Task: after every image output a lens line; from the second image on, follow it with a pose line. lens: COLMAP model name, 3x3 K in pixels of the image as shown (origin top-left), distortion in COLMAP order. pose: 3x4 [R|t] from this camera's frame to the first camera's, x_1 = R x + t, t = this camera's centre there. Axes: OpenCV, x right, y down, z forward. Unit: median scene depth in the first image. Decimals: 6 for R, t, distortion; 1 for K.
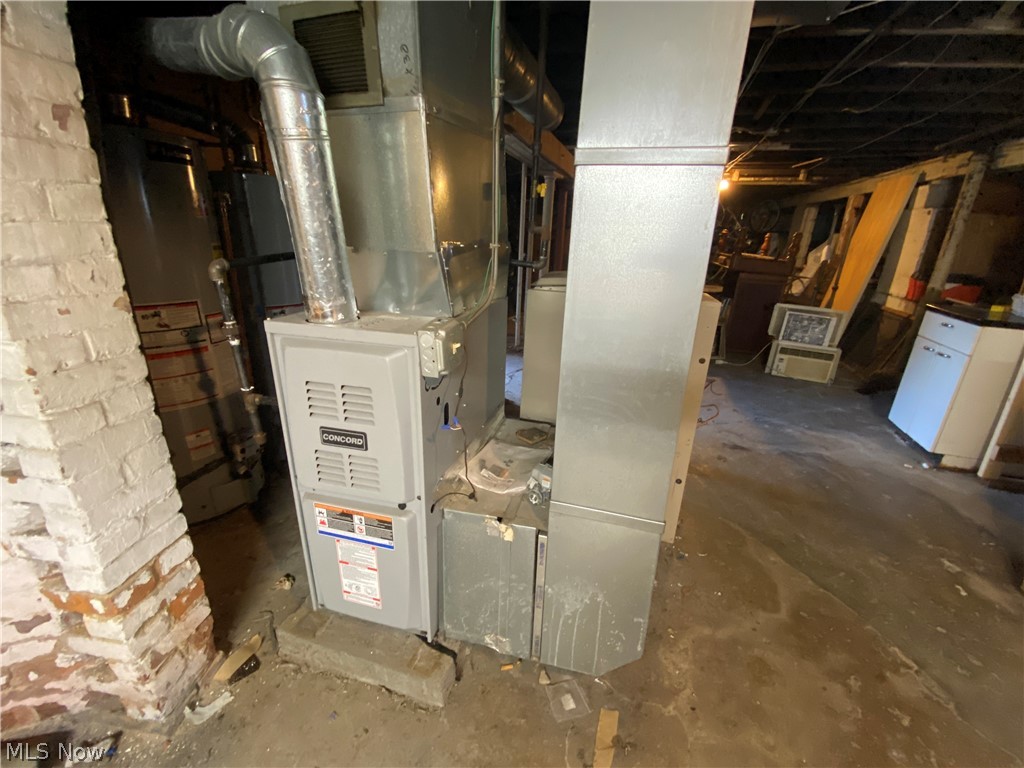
lens RADIAL K [[411.2, 0, 495.5], [0, 411.2, 387.3], [0, 0, 1]] dist [-0.002110, -0.011978]
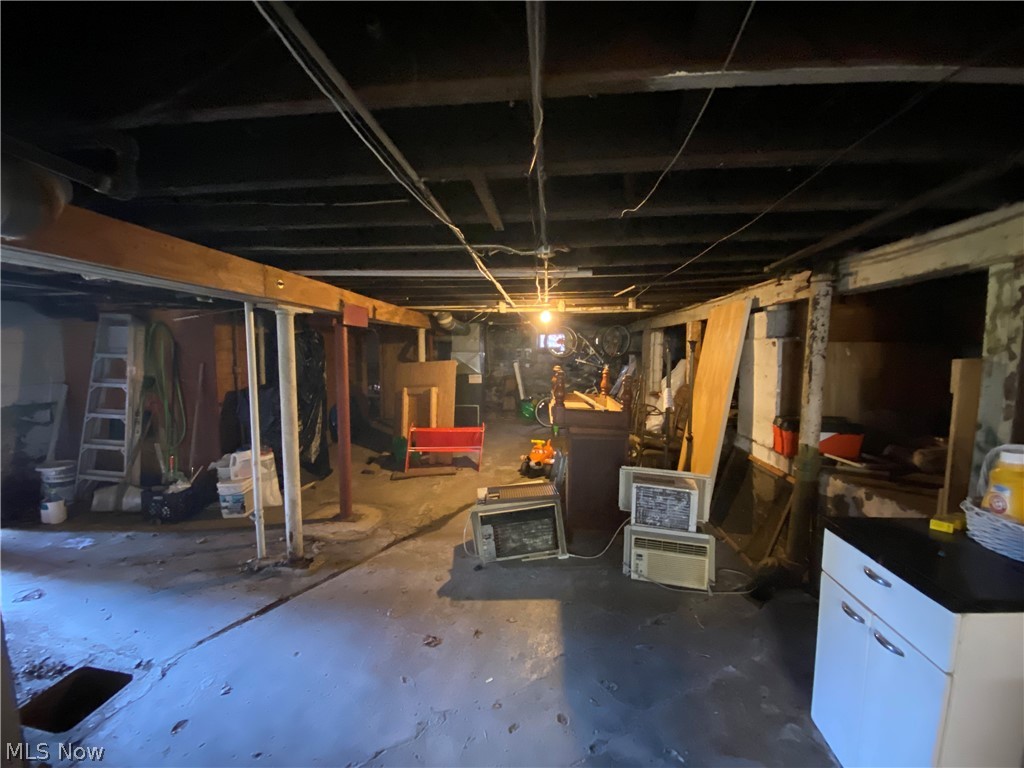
lens RADIAL K [[411.2, 0, 495.5], [0, 411.2, 387.3], [0, 0, 1]] dist [-0.002110, -0.011978]
pose [[0.977179, -0.049602, 0.206544, 0.351711], [0.102413, 0.961892, -0.253527, -0.195309], [-0.186097, 0.268894, 0.945021, 0.340705]]
